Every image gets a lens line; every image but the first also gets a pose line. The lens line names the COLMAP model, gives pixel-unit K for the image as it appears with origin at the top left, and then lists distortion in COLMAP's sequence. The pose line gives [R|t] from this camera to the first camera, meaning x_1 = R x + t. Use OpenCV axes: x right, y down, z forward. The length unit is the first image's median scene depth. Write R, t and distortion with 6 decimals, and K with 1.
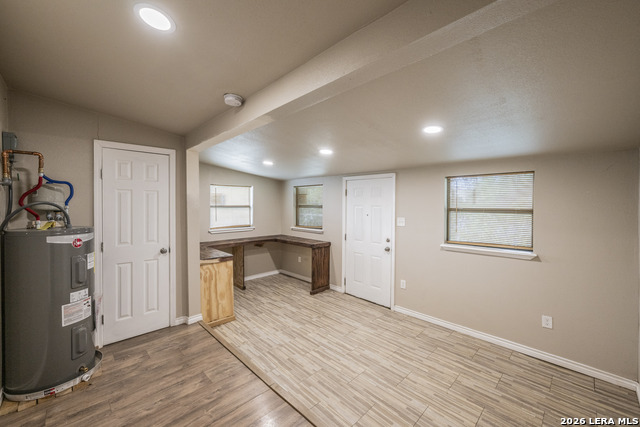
lens RADIAL K [[254.2, 0, 320.7], [0, 254.2, 211.1], [0, 0, 1]] dist [-0.000760, -0.000016]
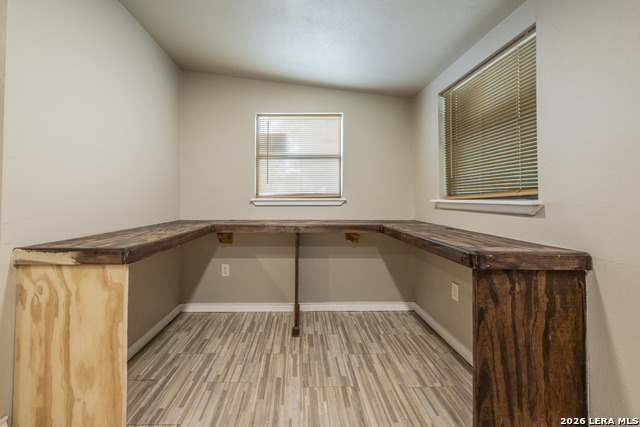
lens RADIAL K [[244.8, 0, 319.1], [0, 244.8, 196.3], [0, 0, 1]] dist [-0.000854, -0.000137]
pose [[0.716805, -0.018213, -0.697035, 0.020479], [-0.019139, 0.998768, -0.045779, 0.090047], [0.697010, 0.046155, 0.715574, 0.715291]]
